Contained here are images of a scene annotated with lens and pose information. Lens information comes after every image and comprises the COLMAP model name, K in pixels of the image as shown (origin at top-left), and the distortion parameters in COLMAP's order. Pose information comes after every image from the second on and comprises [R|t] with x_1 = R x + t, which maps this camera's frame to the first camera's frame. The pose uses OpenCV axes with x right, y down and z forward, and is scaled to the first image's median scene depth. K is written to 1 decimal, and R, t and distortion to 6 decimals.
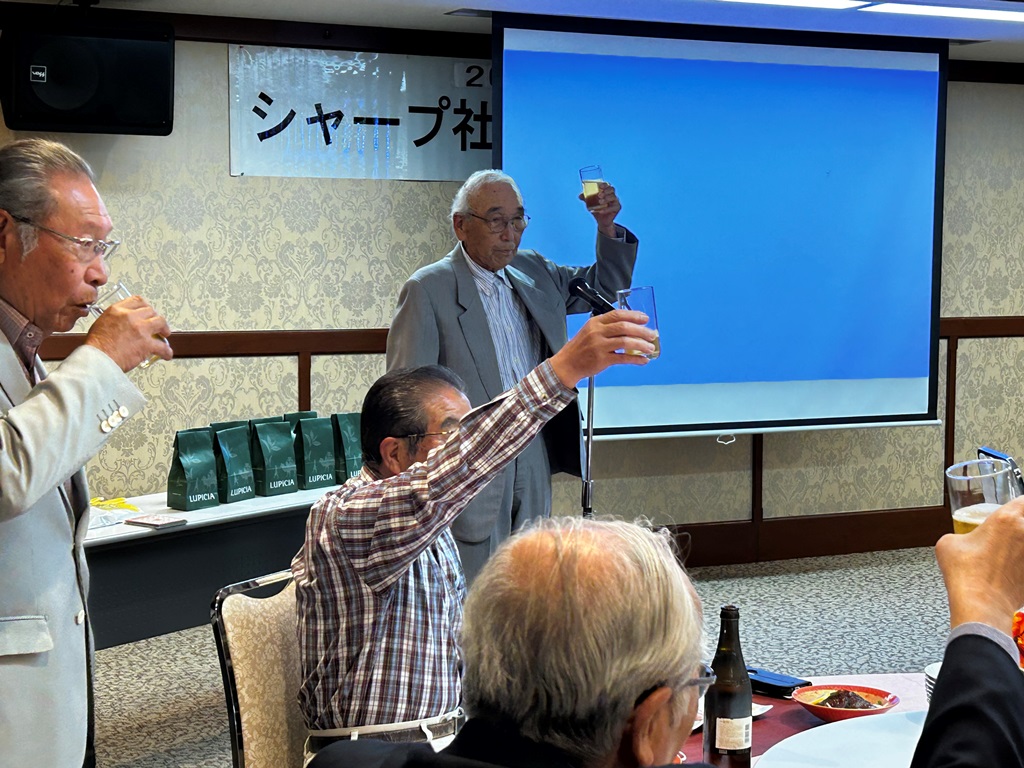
lens RADIAL K [[1829.3, 0, 506.5], [0, 1829.3, 386.6], [0, 0, 1]] dist [0.127732, 0.059125]
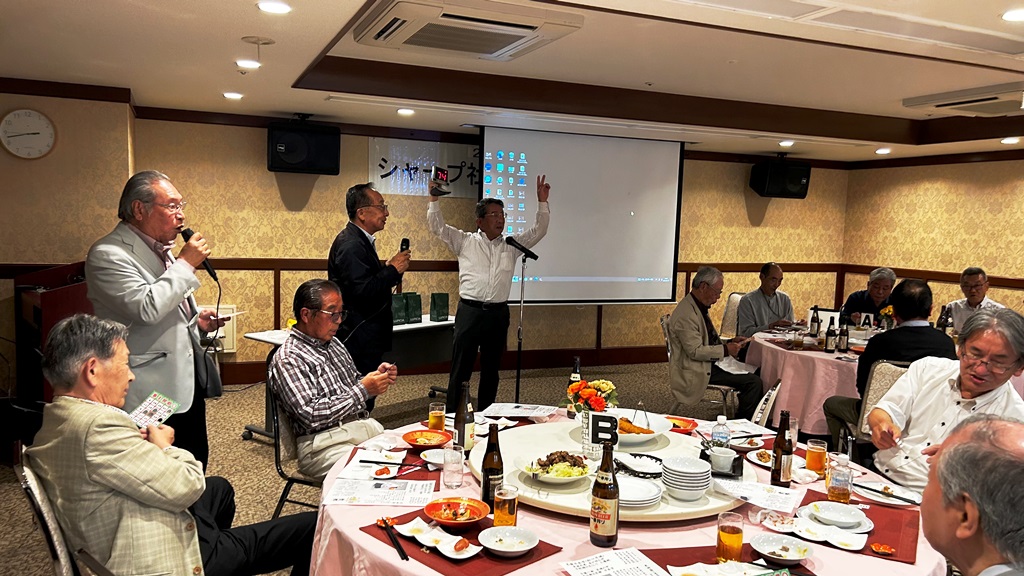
lens RADIAL K [[757.6, 0, 512.0], [0, 757.6, 288.0], [0, 0, 1]] dist [0.075200, -0.116945]
pose [[0.997845, 0.030079, -0.058317, 0.090232], [-0.029932, 0.999546, 0.003376, -0.003014], [0.058392, -0.001623, 0.998292, 0.045002]]
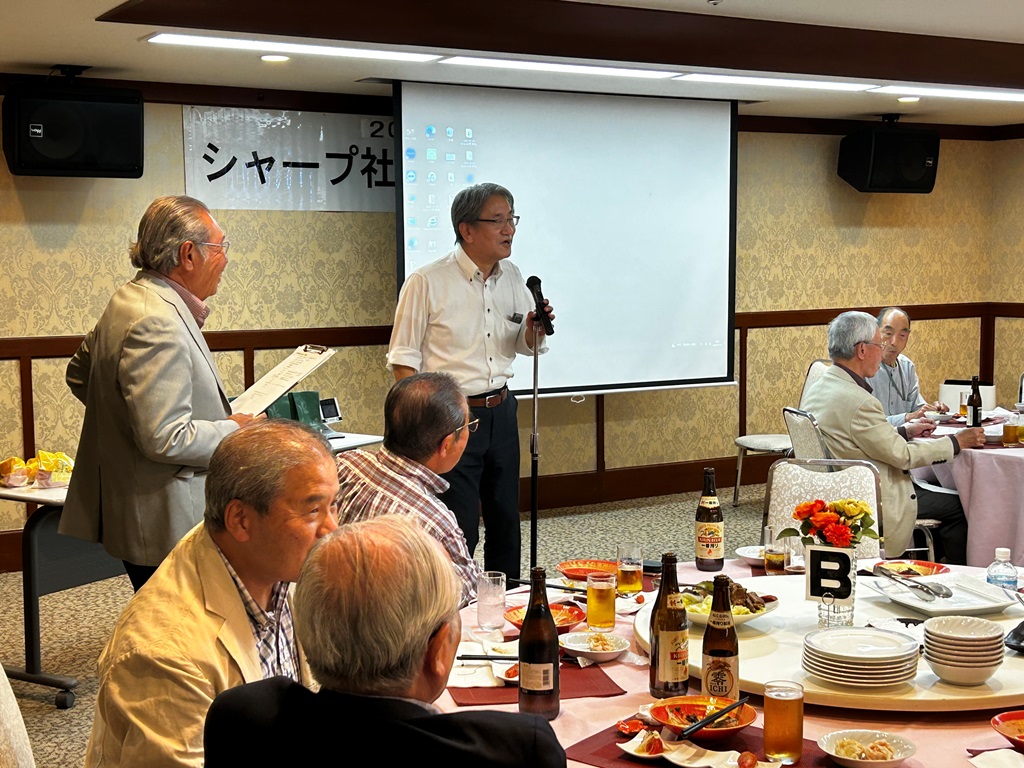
lens RADIAL K [[1437.1, 0, 499.6], [0, 1437.1, 384.5], [0, 0, 1]] dist [0.172419, -0.730263]
pose [[0.996245, -0.020913, 0.084020, -0.021275], [0.020196, 0.999752, 0.009364, 0.000755], [-0.084195, -0.007632, 0.996420, -0.010375]]
